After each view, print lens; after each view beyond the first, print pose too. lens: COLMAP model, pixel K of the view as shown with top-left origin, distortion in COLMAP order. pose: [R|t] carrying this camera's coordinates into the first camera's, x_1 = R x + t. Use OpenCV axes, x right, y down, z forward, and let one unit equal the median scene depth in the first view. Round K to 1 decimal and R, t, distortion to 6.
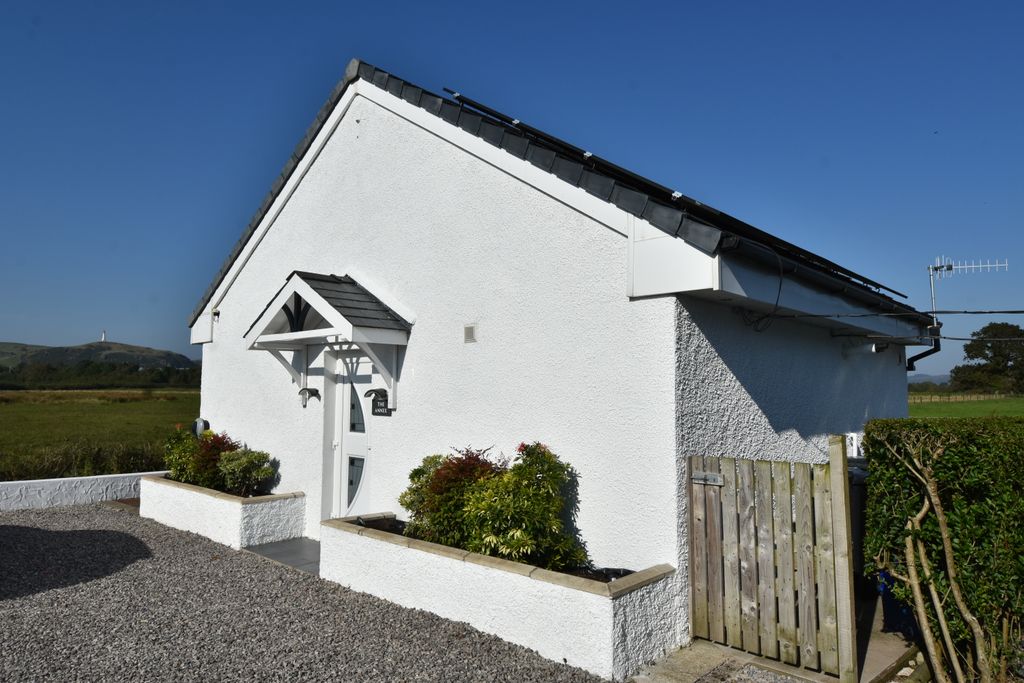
lens RADIAL K [[677.5, 0, 512.0], [0, 677.5, 341.5], [0, 0, 1]] dist [-0.003172, -0.001895]
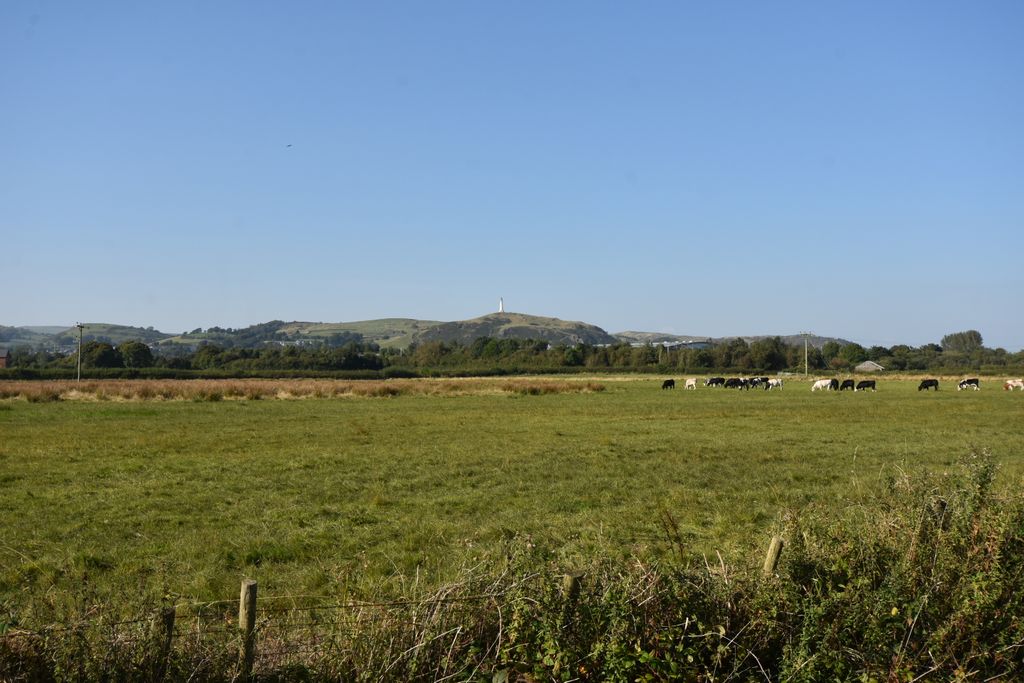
lens RADIAL K [[677.5, 0, 512.0], [0, 677.5, 341.5], [0, 0, 1]] dist [-0.003172, -0.001895]
pose [[0.873626, -0.036007, -0.485264, -0.242952], [0.044990, 0.998964, 0.006872, 0.029111], [0.484513, -0.027836, 0.874341, 0.367329]]
